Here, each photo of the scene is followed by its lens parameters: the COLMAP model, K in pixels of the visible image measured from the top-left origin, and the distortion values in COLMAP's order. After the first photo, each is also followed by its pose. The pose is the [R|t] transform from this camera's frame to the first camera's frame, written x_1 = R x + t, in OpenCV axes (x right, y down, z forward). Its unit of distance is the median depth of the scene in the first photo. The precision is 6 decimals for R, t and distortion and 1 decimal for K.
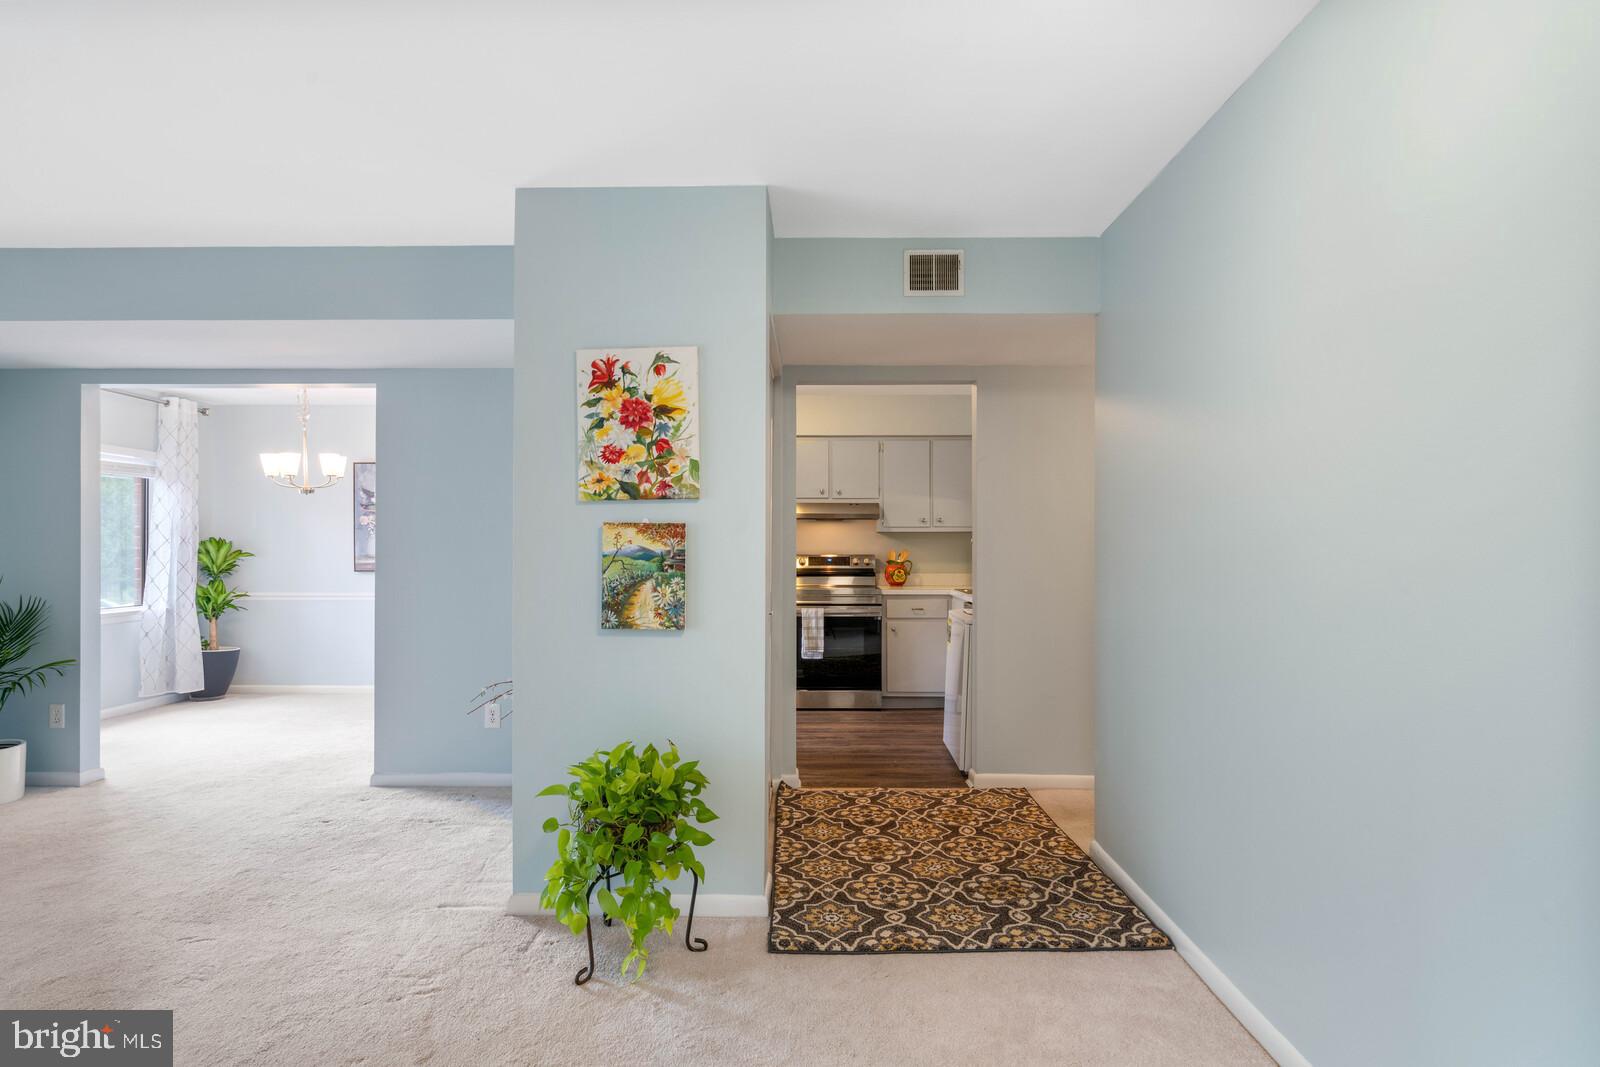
lens RADIAL K [[844.1, 0, 800.0], [0, 844.1, 533.5], [0, 0, 1]] dist [-0.005468, -0.000457]
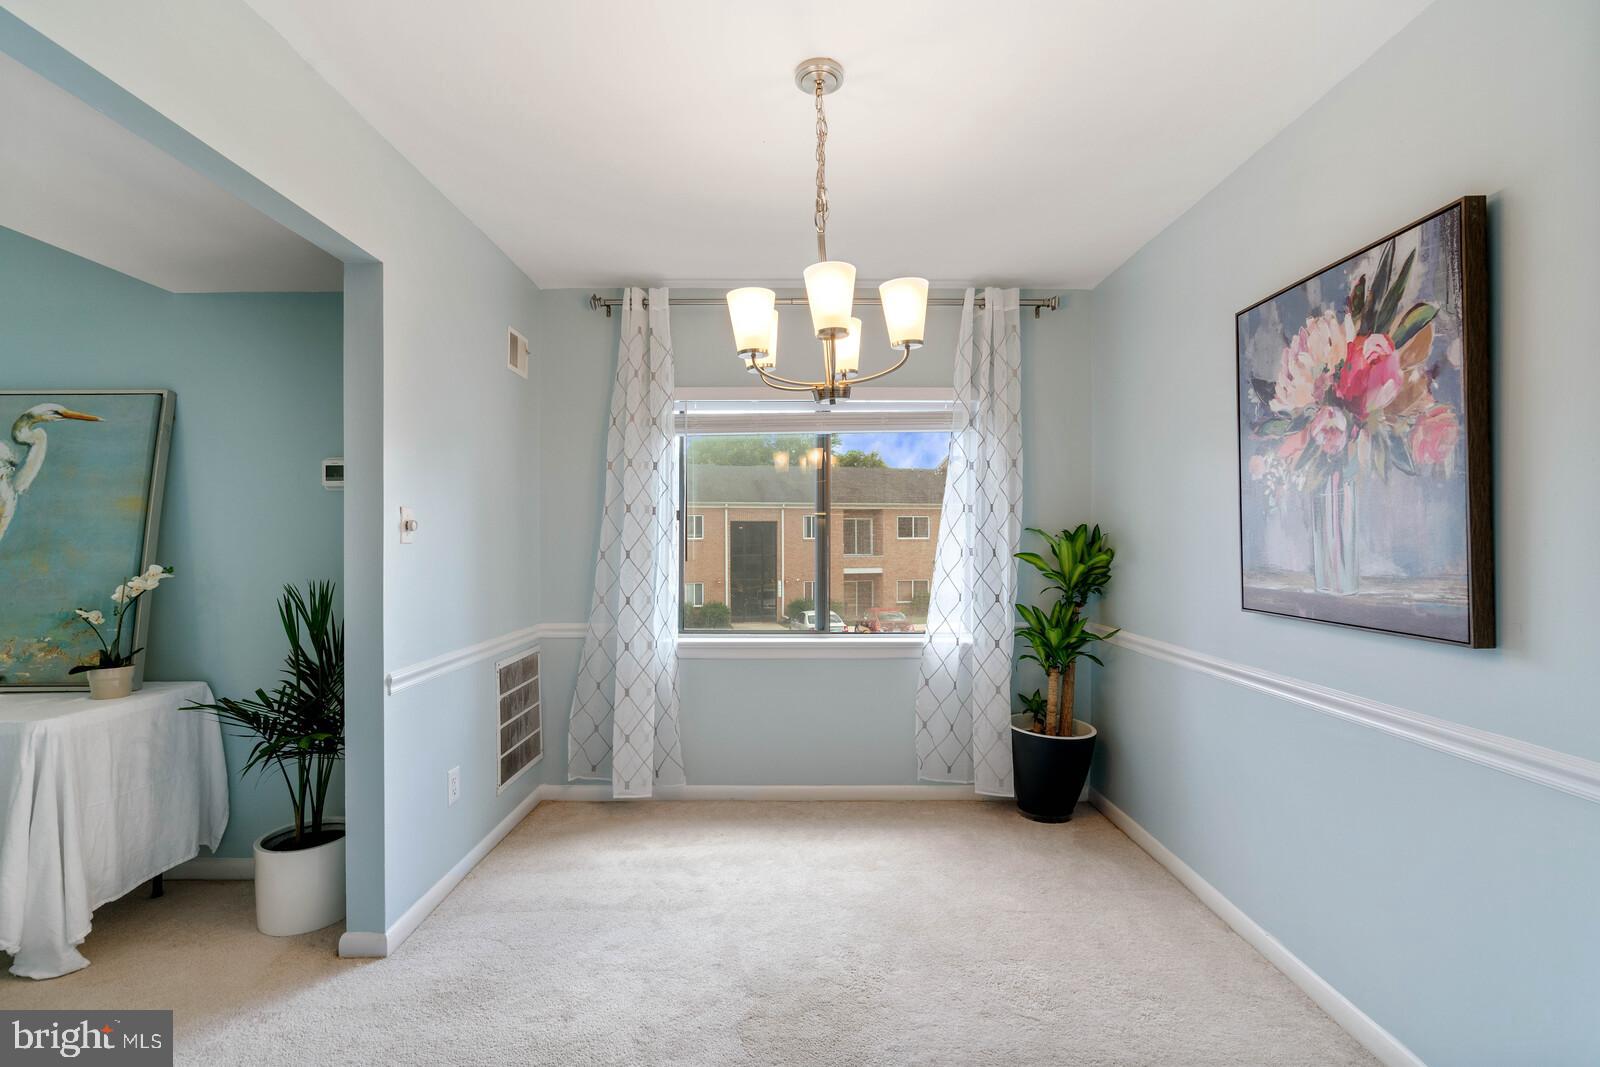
lens RADIAL K [[721.6, 0, 795.2], [0, 721.6, 538.0], [0, 0, 1]] dist [-0.012961, 0.006721]
pose [[0.012657, 0.000421, -0.999920, -0.415262], [0.014772, 0.999891, 0.000608, 0.019859], [0.999811, -0.014779, 0.012649, 1.522412]]
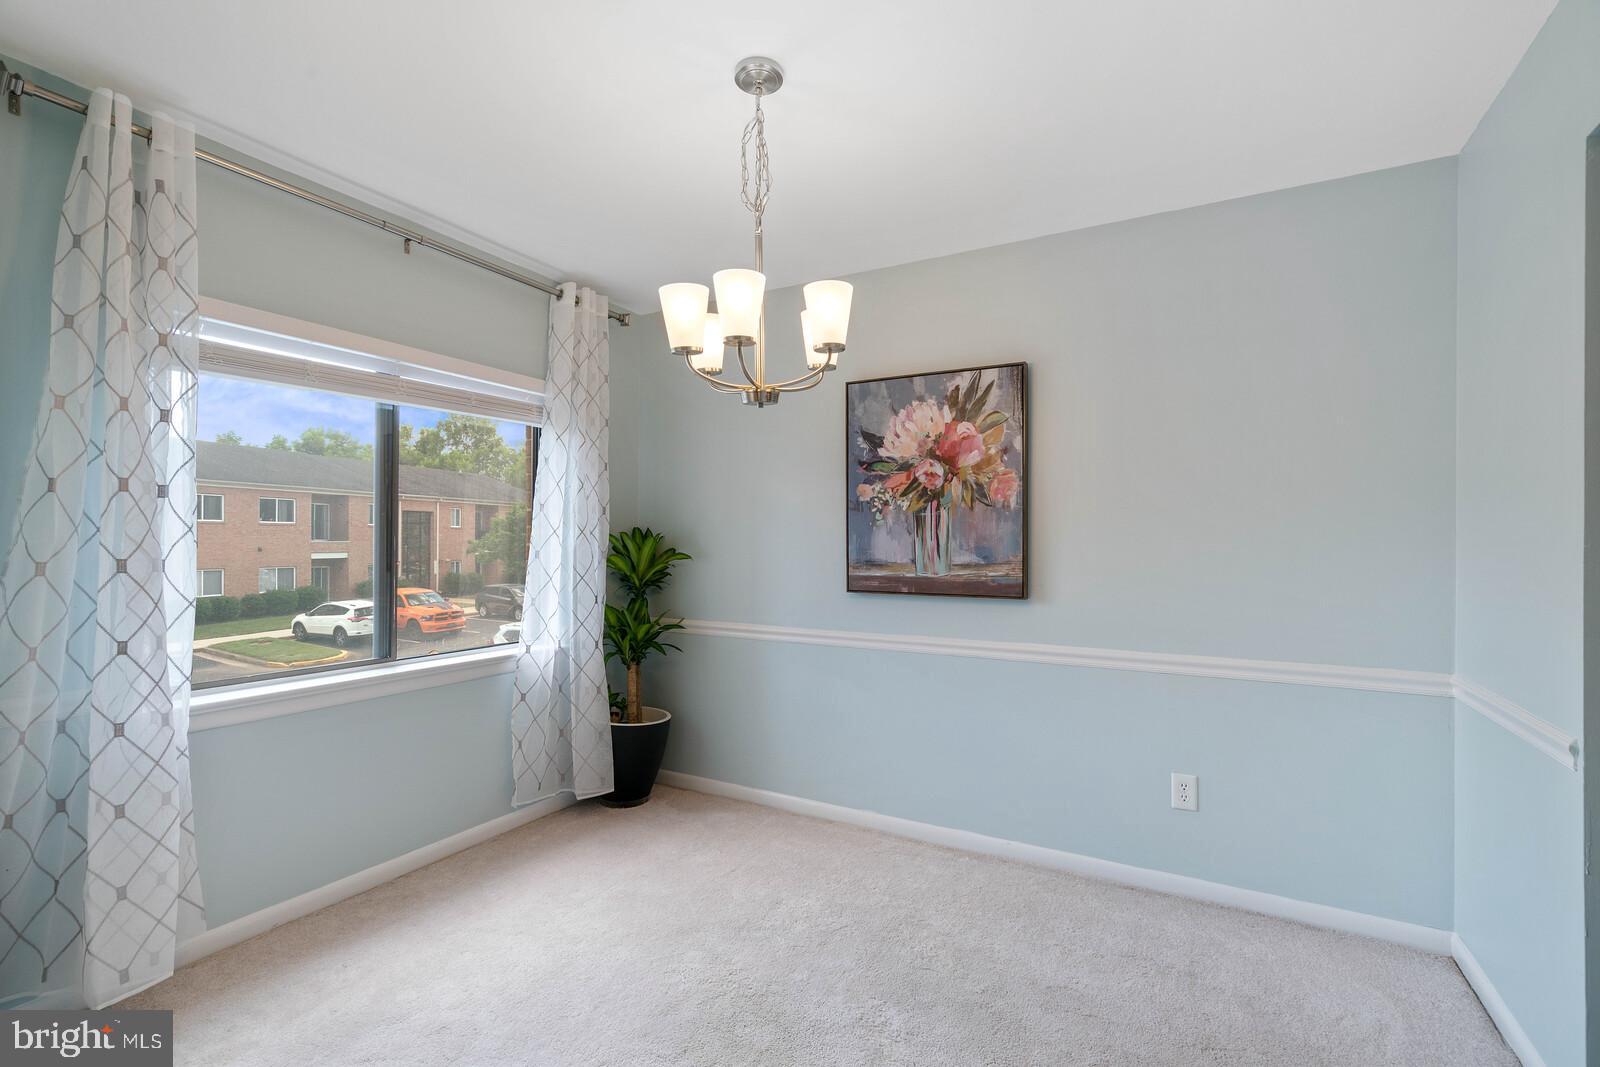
lens RADIAL K [[721.6, 0, 795.2], [0, 721.6, 538.0], [0, 0, 1]] dist [-0.012961, 0.006721]
pose [[0.876378, 0.003193, -0.481612, -0.650102], [0.001543, 0.999954, 0.009437, 0.014290], [0.481621, -0.009014, 0.876333, 1.126327]]
